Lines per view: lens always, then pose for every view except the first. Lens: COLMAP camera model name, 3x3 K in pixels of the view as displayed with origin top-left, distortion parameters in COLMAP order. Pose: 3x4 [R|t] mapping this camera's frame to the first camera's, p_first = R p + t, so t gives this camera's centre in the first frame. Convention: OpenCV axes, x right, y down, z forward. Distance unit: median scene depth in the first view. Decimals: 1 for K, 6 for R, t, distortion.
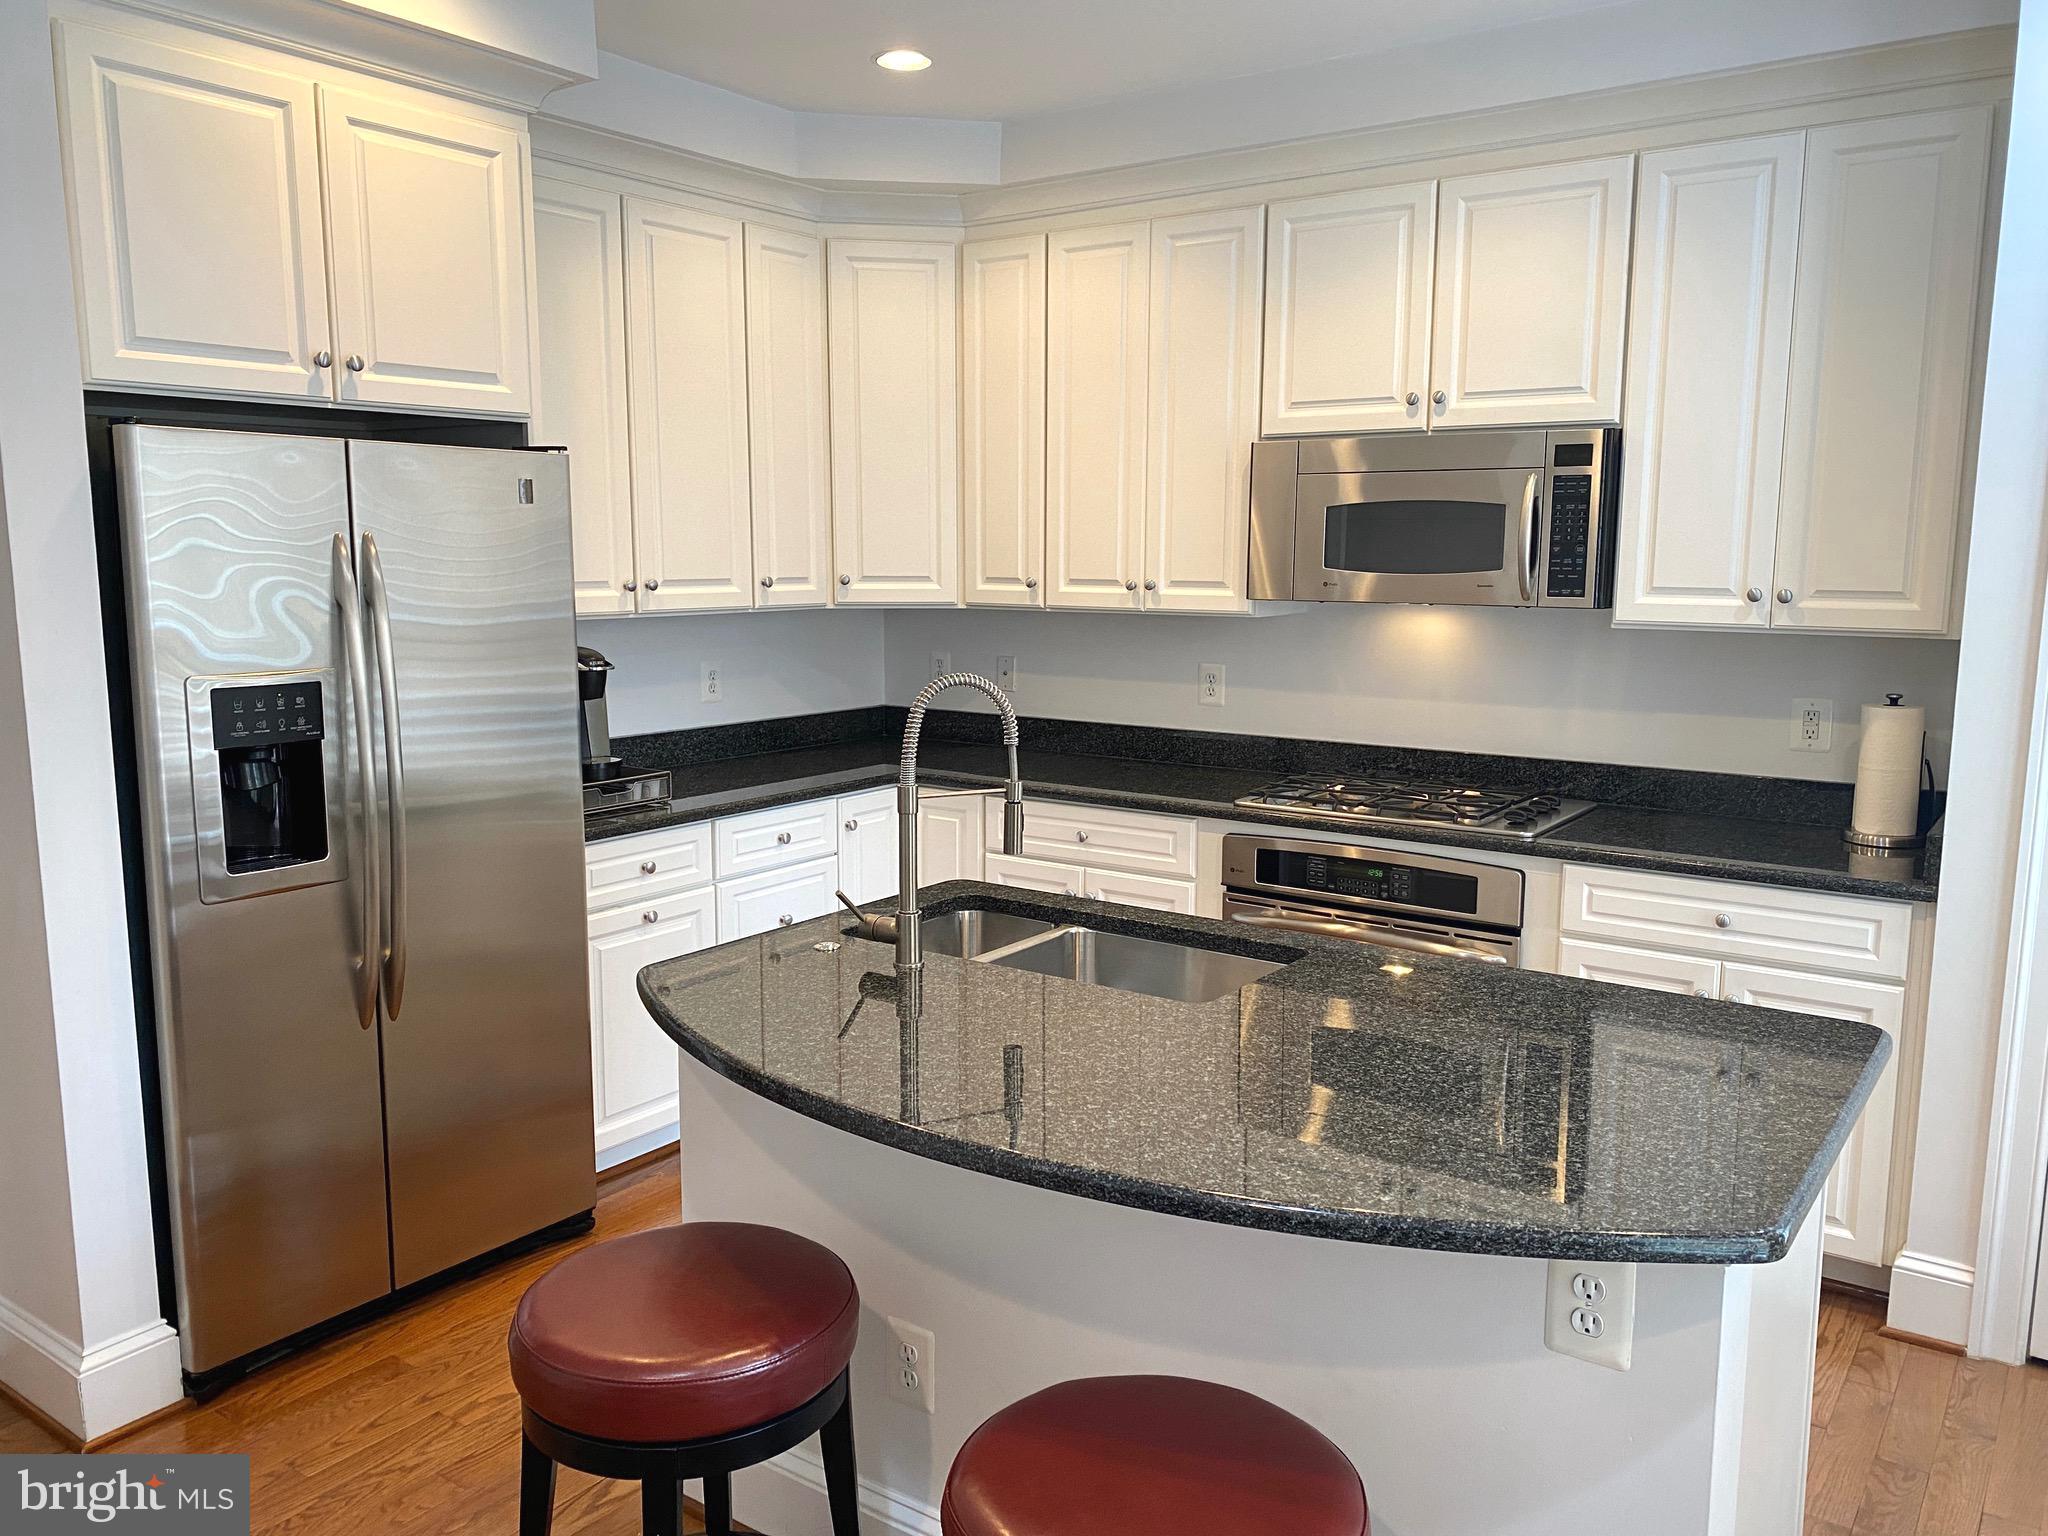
lens RADIAL K [[1539.0, 0, 1024.0], [0, 1539.0, 768.0], [0, 0, 1]] dist [0.005508, 0.000702]
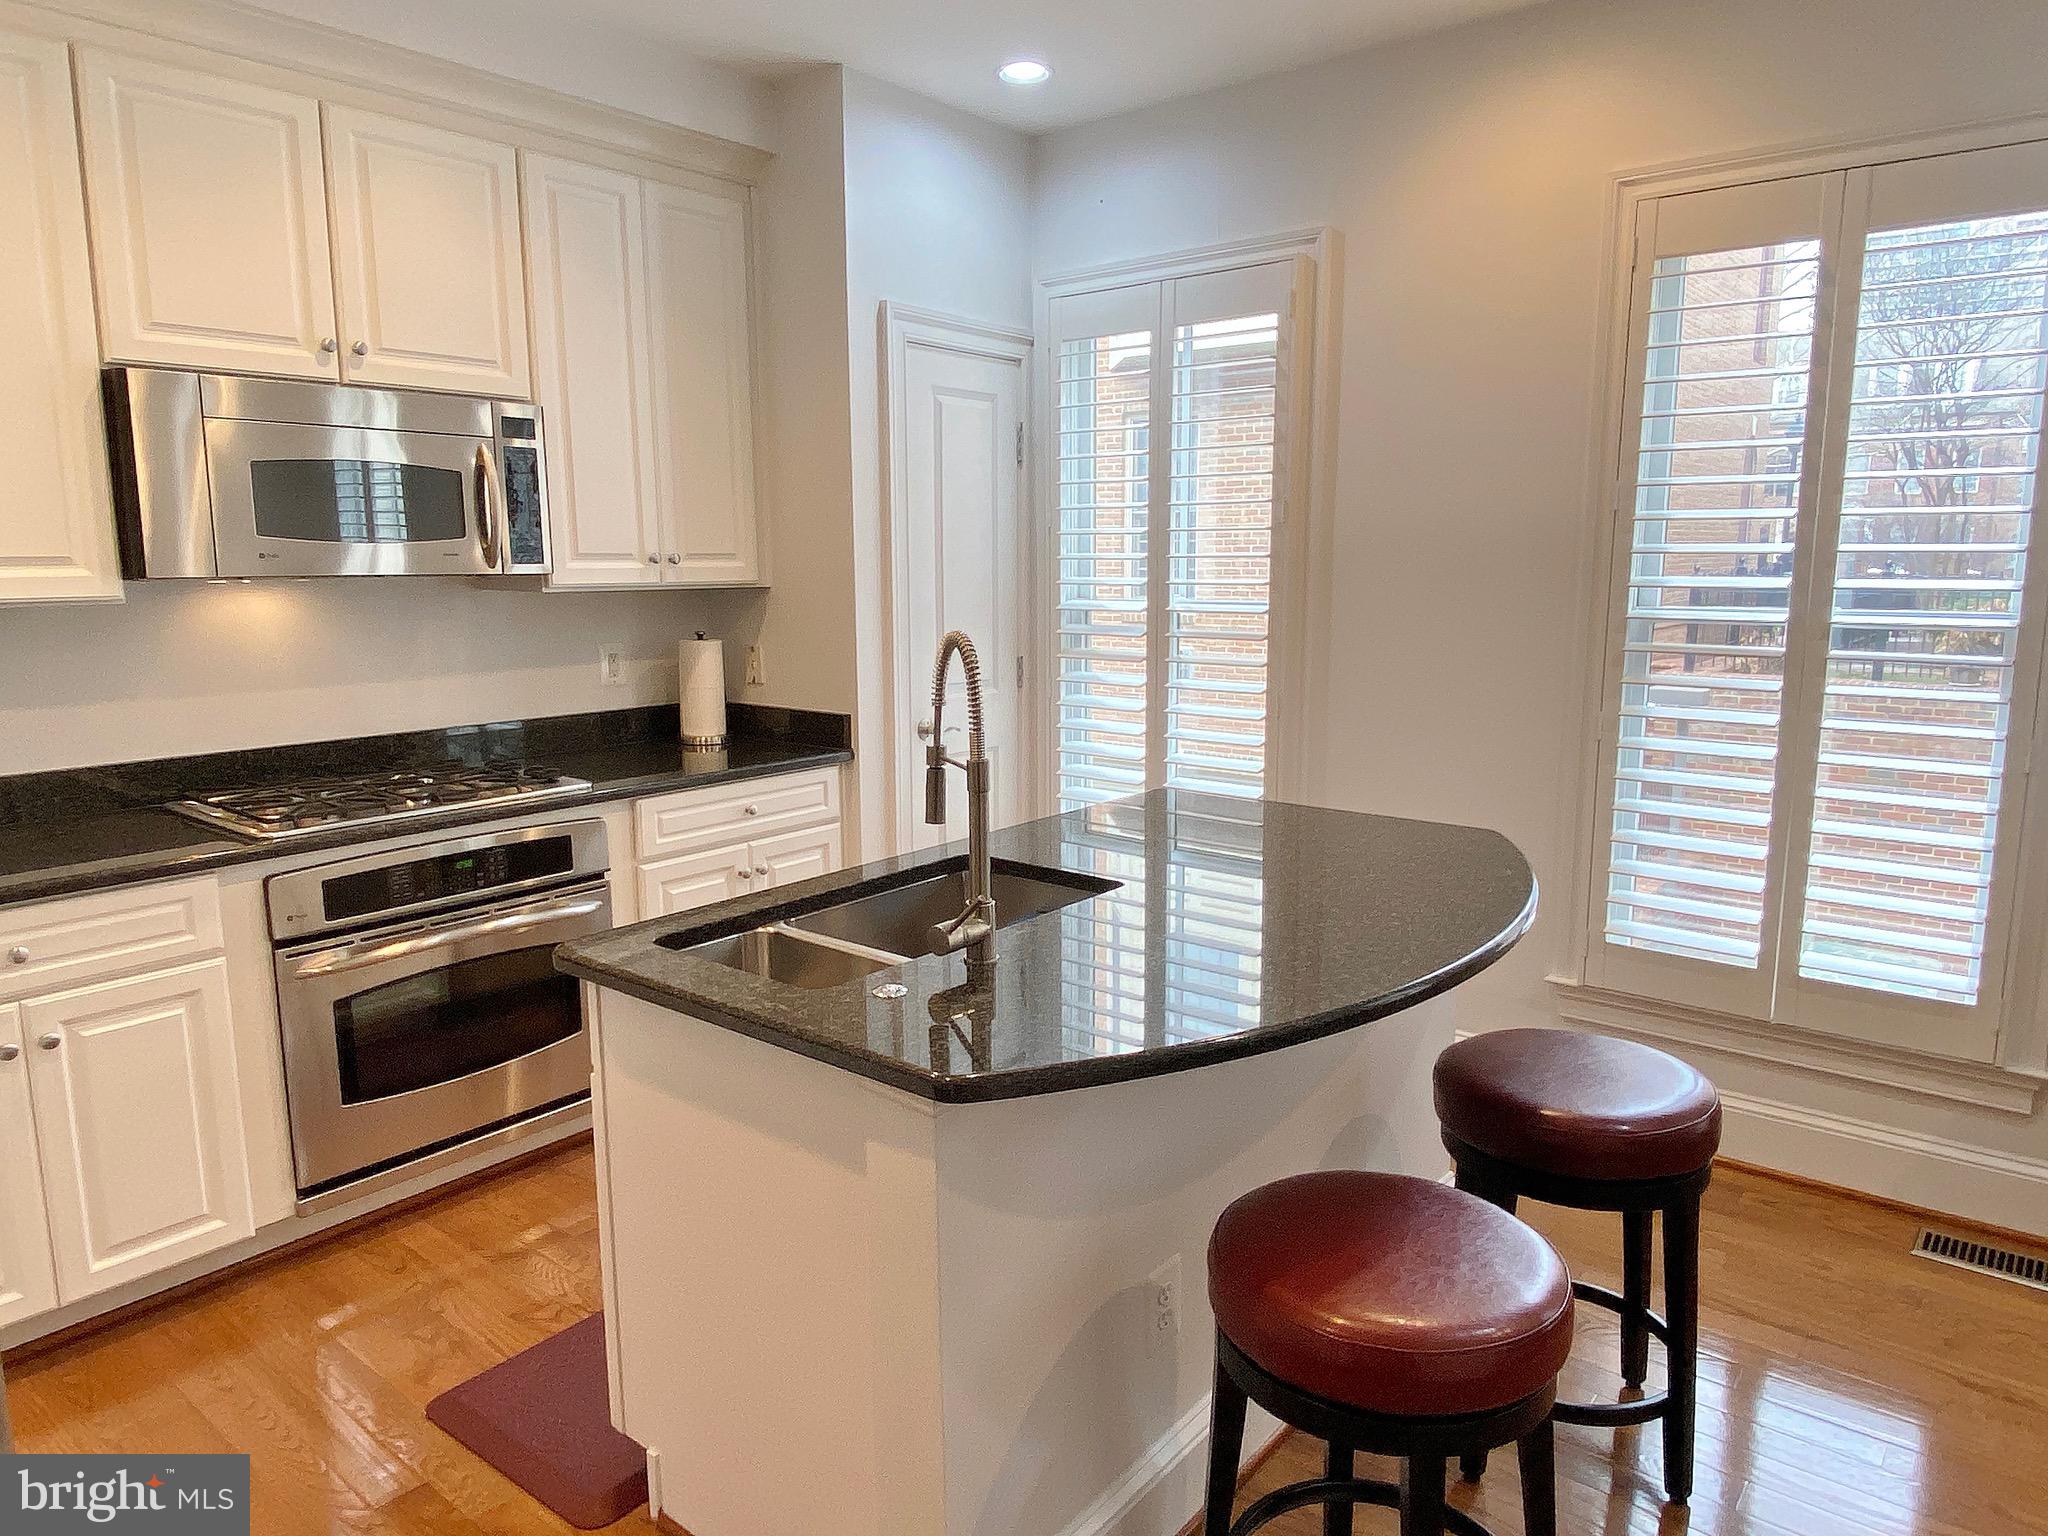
lens RADIAL K [[1338.7, 0, 1024.0], [0, 1338.7, 768.0], [0, 0, 1]] dist [0.106269, -0.135074]
pose [[0.047033, -0.163948, 0.985347, -0.584490], [0.145418, 0.977054, 0.155627, -0.070670], [-0.988252, 0.135968, 0.069795, 0.629244]]
